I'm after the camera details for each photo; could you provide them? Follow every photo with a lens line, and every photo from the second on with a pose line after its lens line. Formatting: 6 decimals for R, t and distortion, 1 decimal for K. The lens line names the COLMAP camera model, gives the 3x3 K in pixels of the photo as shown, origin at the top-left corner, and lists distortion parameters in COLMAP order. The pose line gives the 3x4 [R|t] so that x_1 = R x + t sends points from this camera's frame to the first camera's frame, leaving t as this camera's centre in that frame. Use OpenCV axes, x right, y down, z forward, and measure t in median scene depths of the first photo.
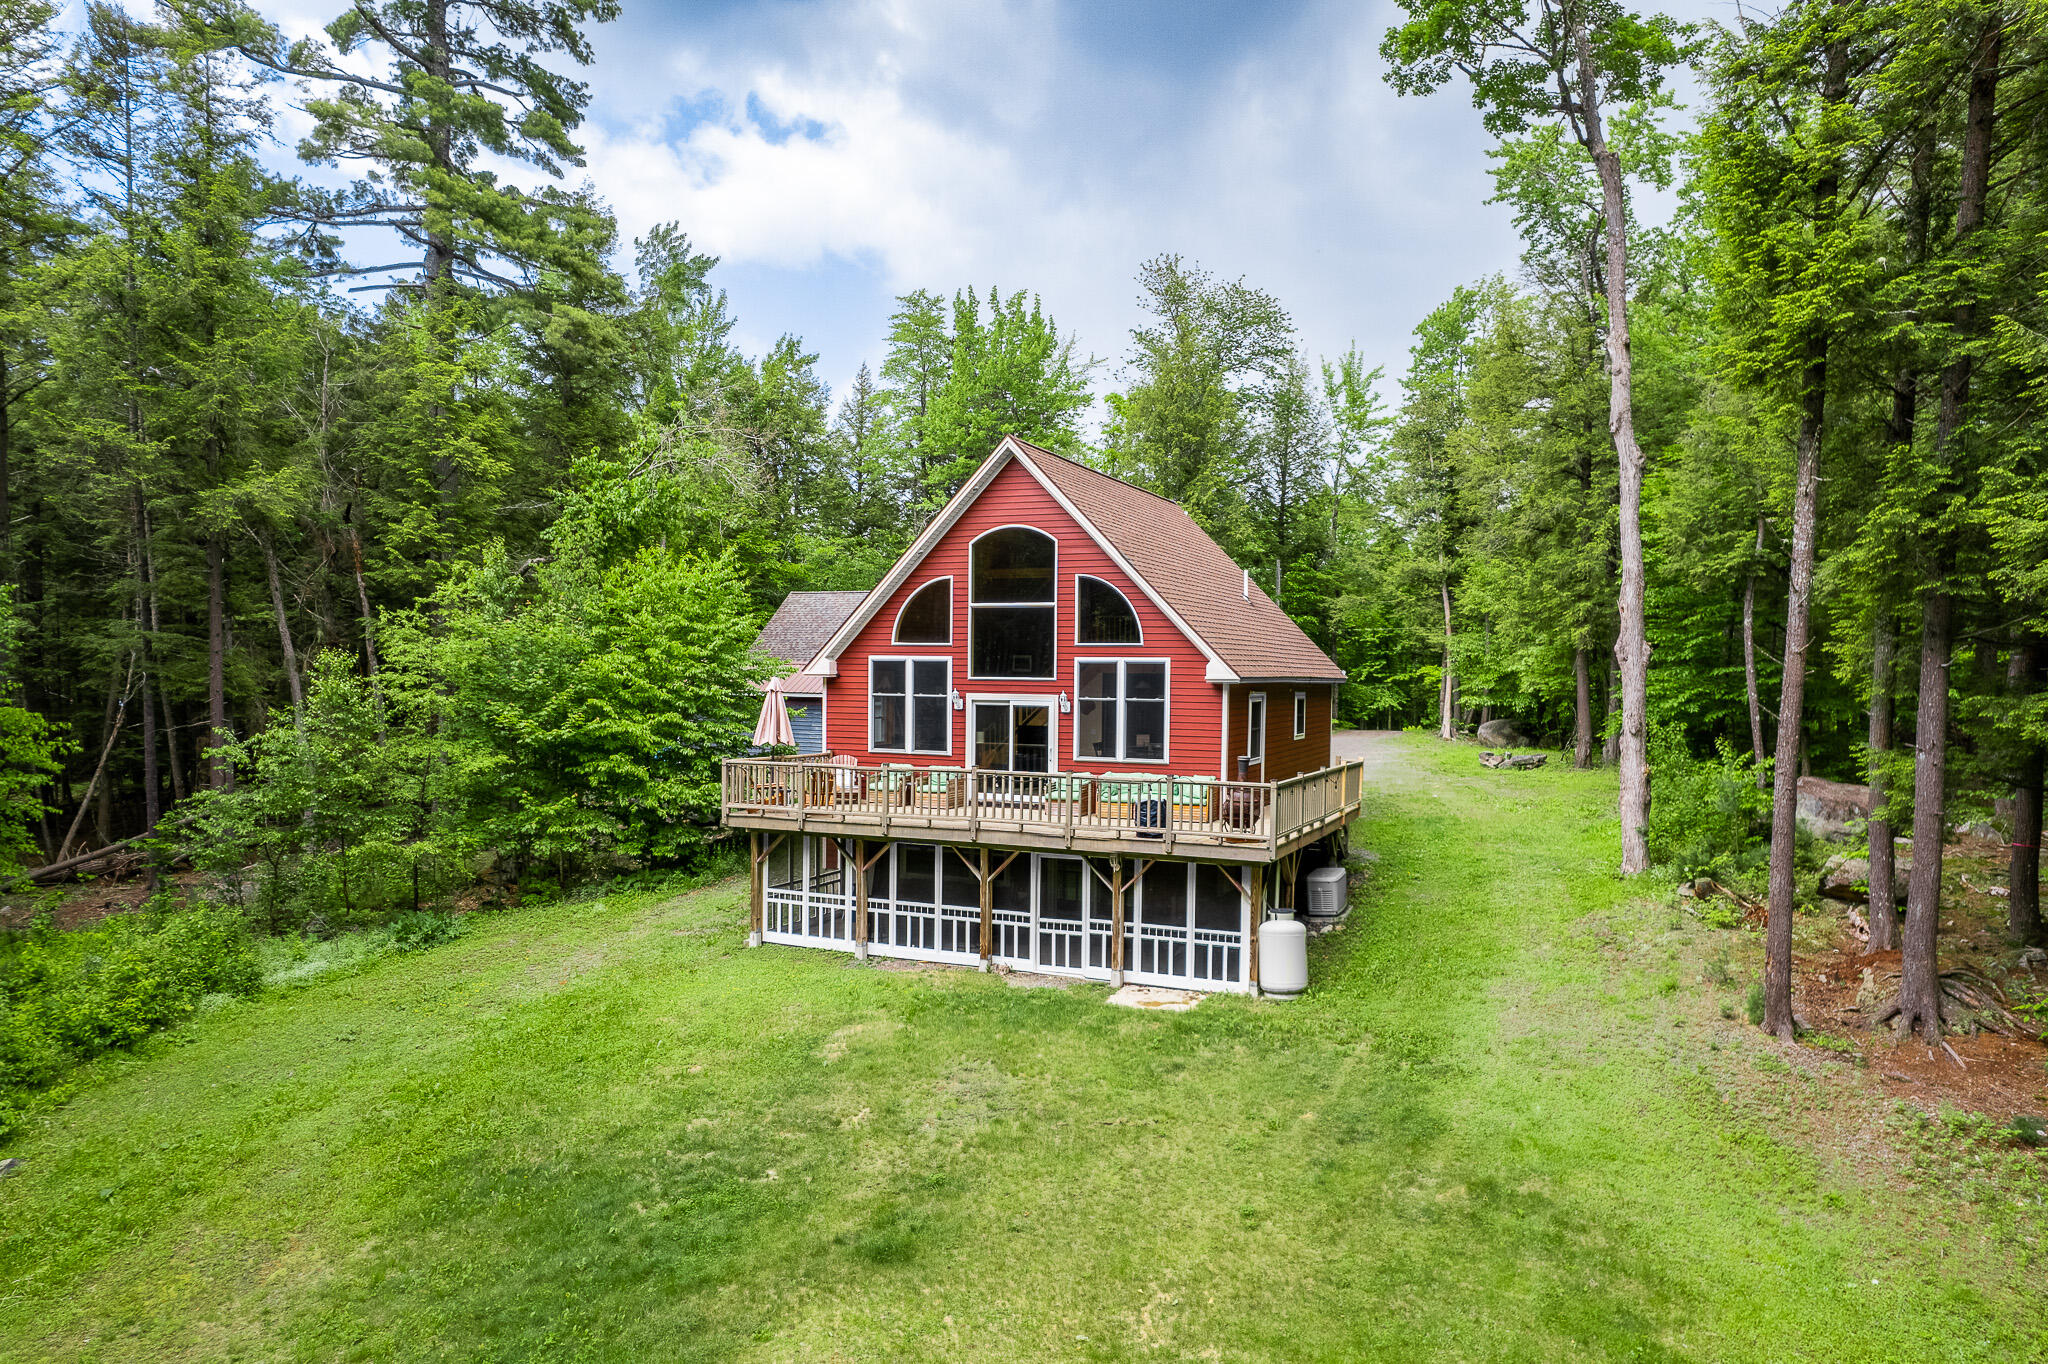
lens RADIAL K [[1351.5, 0, 1034.1], [0, 1351.5, 679.3], [0, 0, 1]] dist [-0.047878, 0.020923]
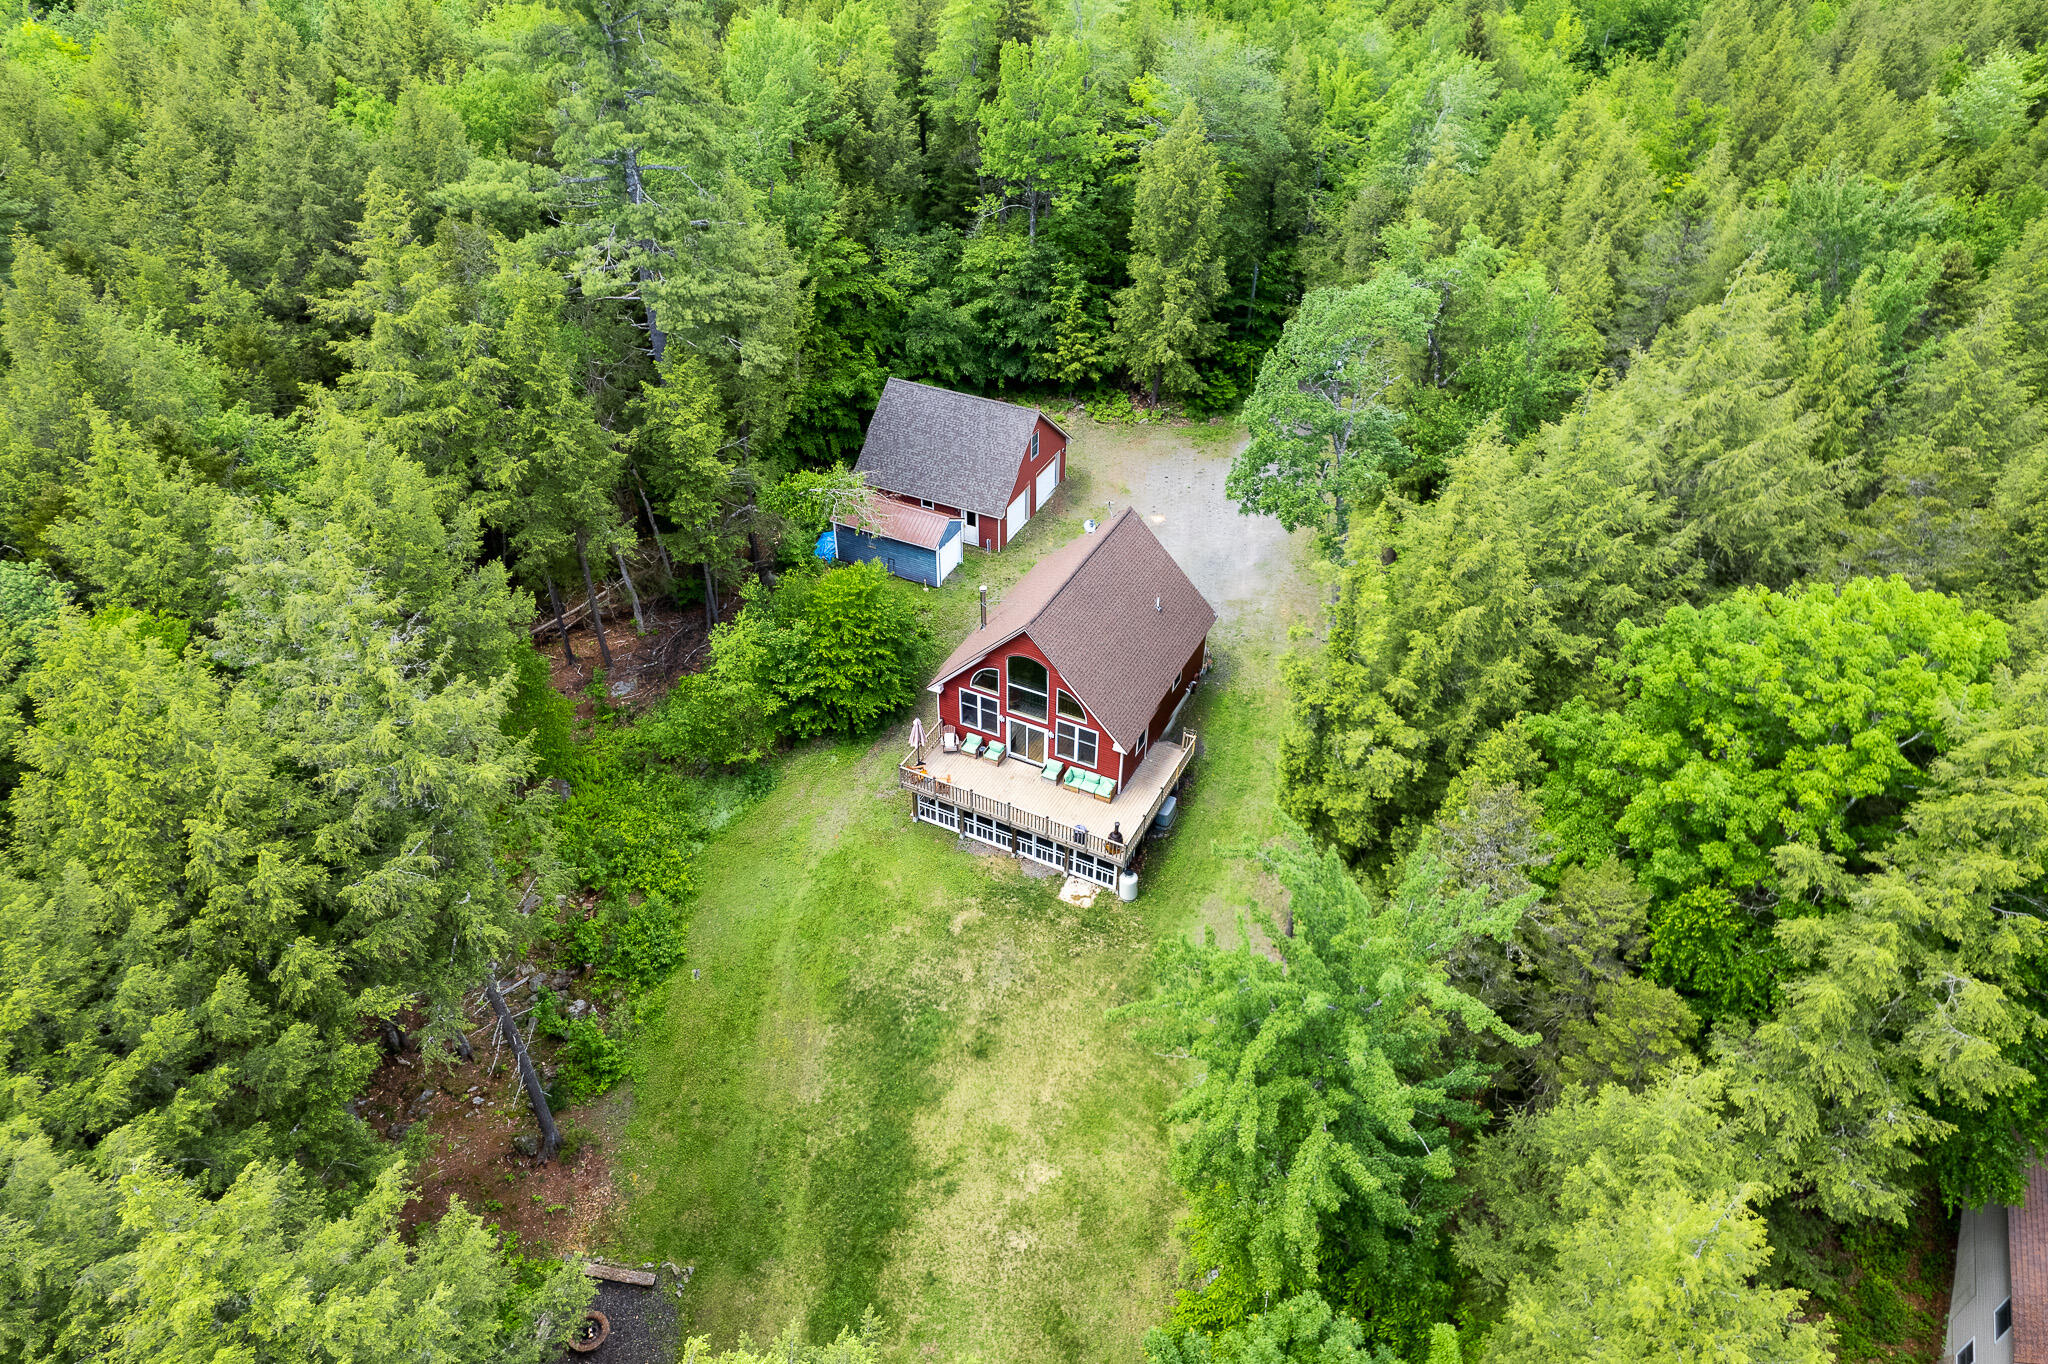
lens RADIAL K [[1351.5, 0, 1027.7], [0, 1351.5, 681.9], [0, 0, 1]] dist [-0.047878, 0.020923]
pose [[0.998785, 0.031664, -0.037748, 0.064242], [-0.003155, 0.805677, 0.592347, -1.337446], [0.049169, -0.591509, 0.804798, -0.699330]]
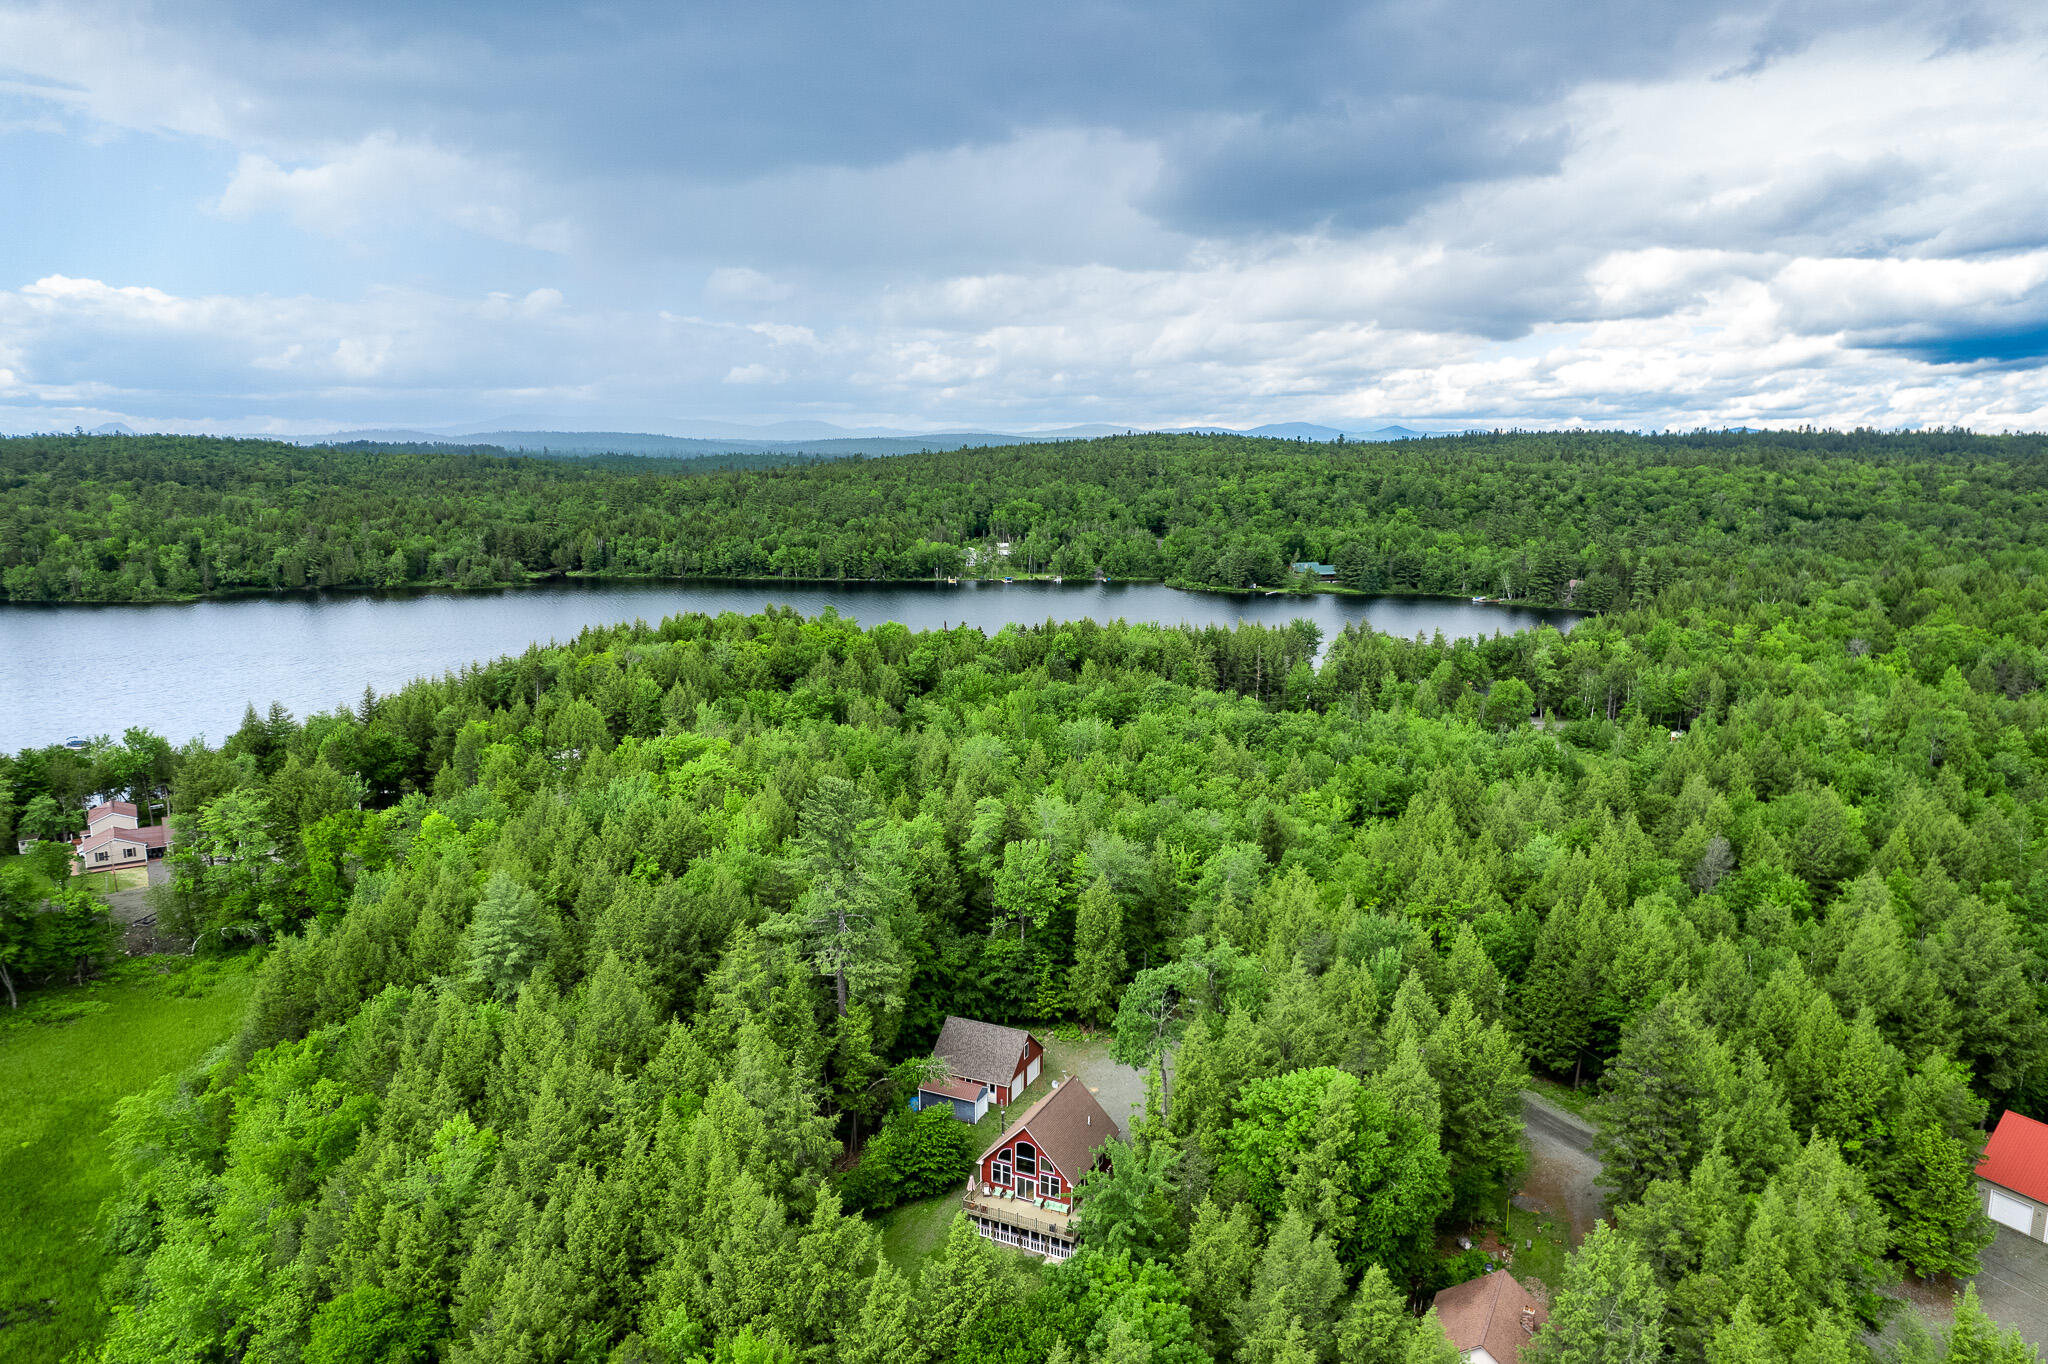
lens RADIAL K [[1351.5, 0, 1038.3], [0, 1351.5, 686.0], [0, 0, 1]] dist [-0.047878, 0.020923]
pose [[0.999712, 0.003976, -0.023646, 0.124072], [-0.000287, 0.988073, 0.153986, -2.293505], [0.023977, -0.153935, 0.987790, -3.143357]]
